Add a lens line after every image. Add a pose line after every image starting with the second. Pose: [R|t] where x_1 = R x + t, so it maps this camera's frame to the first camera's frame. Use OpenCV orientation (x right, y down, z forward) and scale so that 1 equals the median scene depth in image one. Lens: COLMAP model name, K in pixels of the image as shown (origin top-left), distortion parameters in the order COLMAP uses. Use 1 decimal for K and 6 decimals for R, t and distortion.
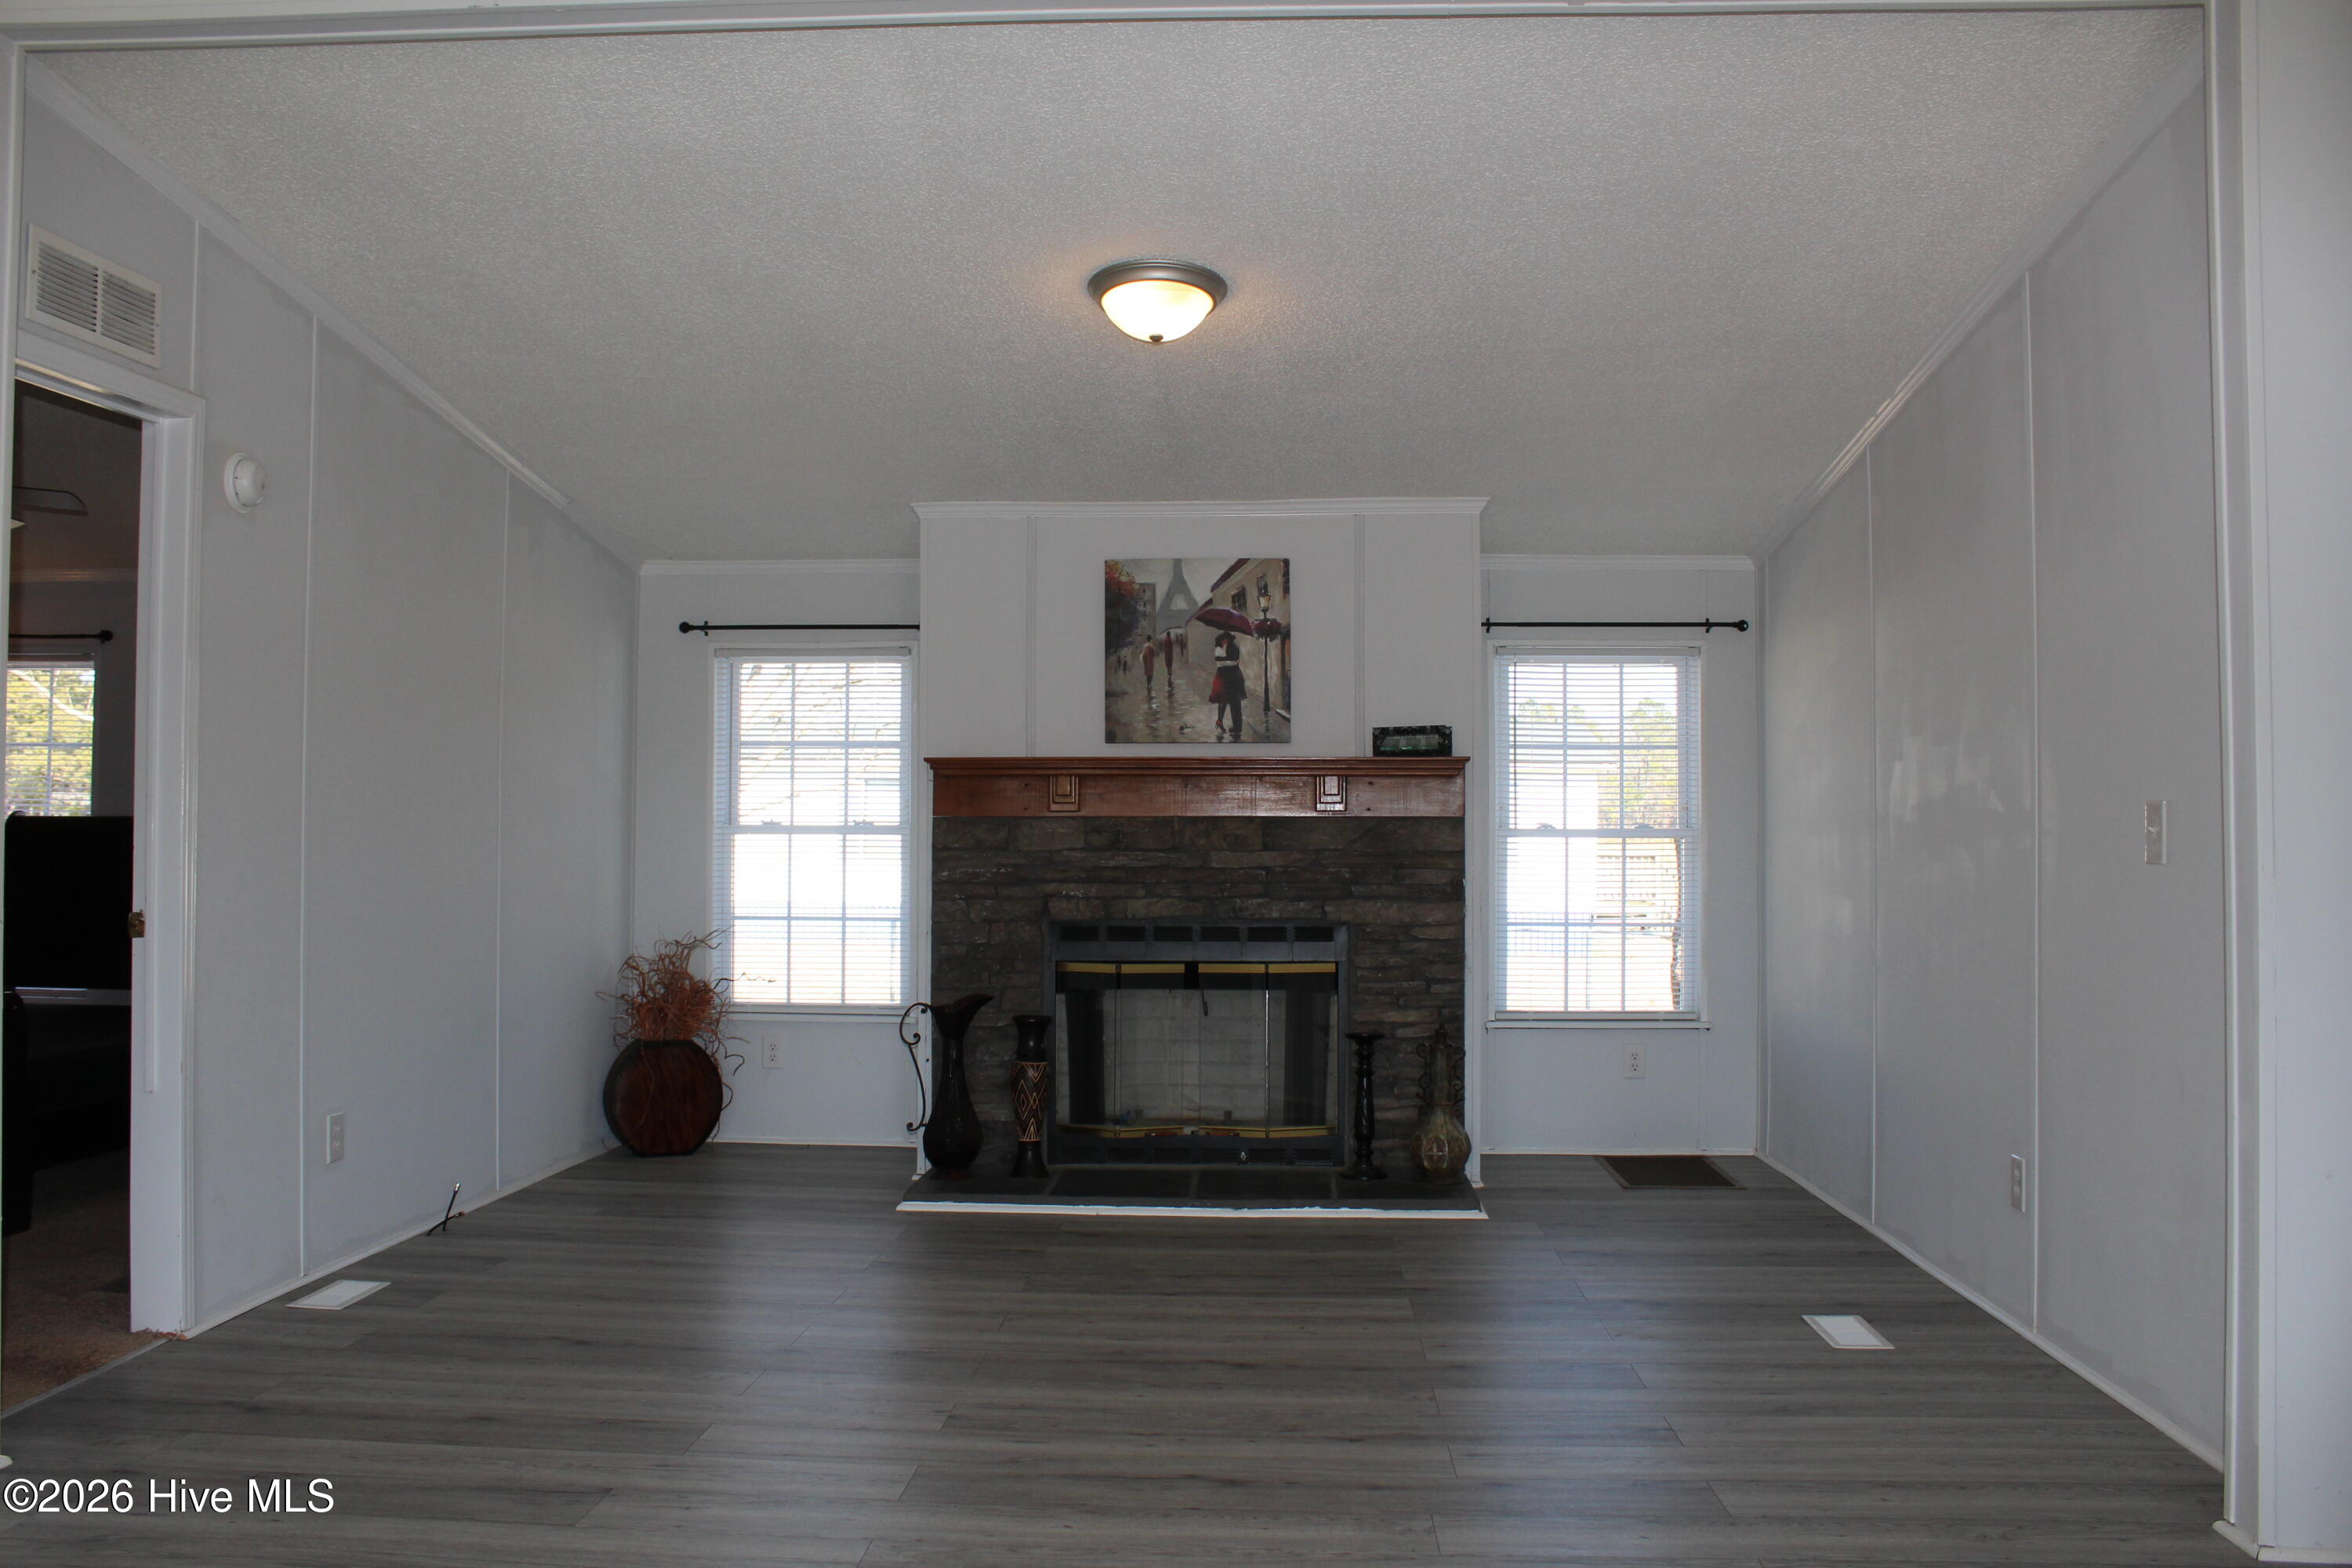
lens RADIAL K [[1948.6, 0, 1151.5], [0, 1948.6, 777.3], [0, 0, 1]] dist [-0.168948, 0.148524]
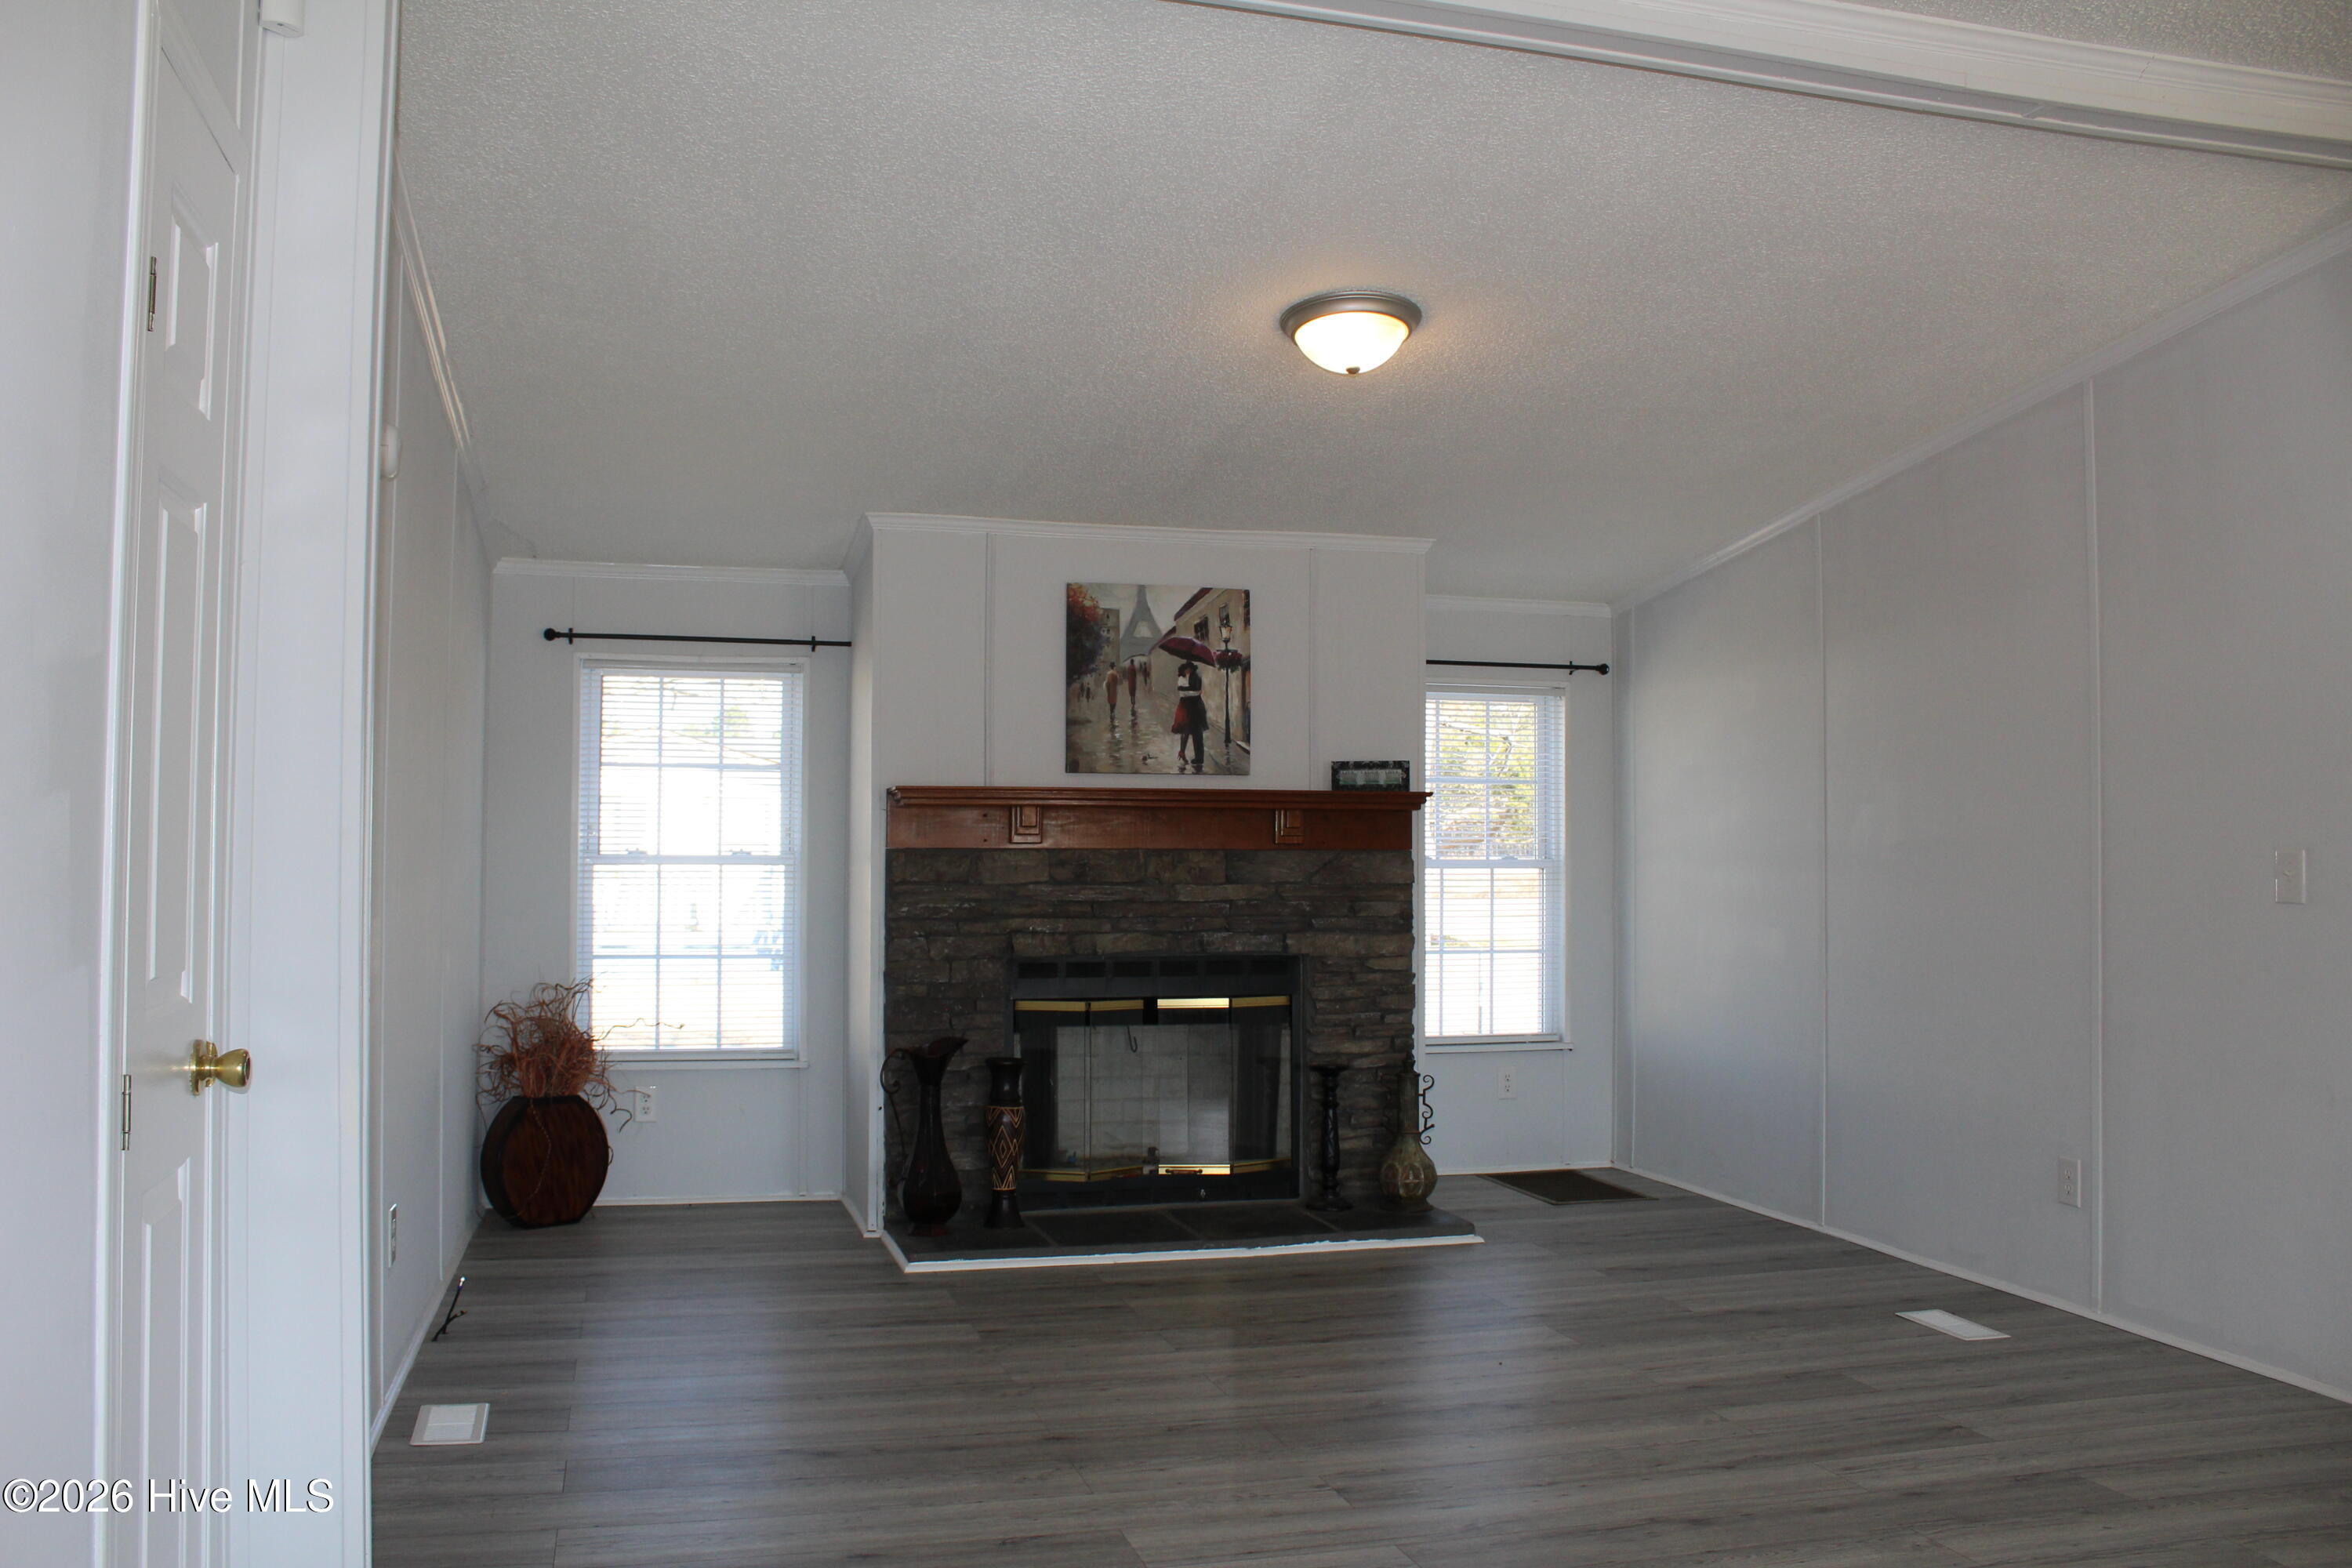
lens RADIAL K [[1948.6, 0, 1151.5], [0, 1948.6, 777.3], [0, 0, 1]] dist [-0.168948, 0.148524]
pose [[0.947016, 0.013847, 0.320888, -0.294867], [-0.011437, 0.999890, -0.009393, -0.006690], [-0.320983, 0.005226, 0.947071, 0.073611]]
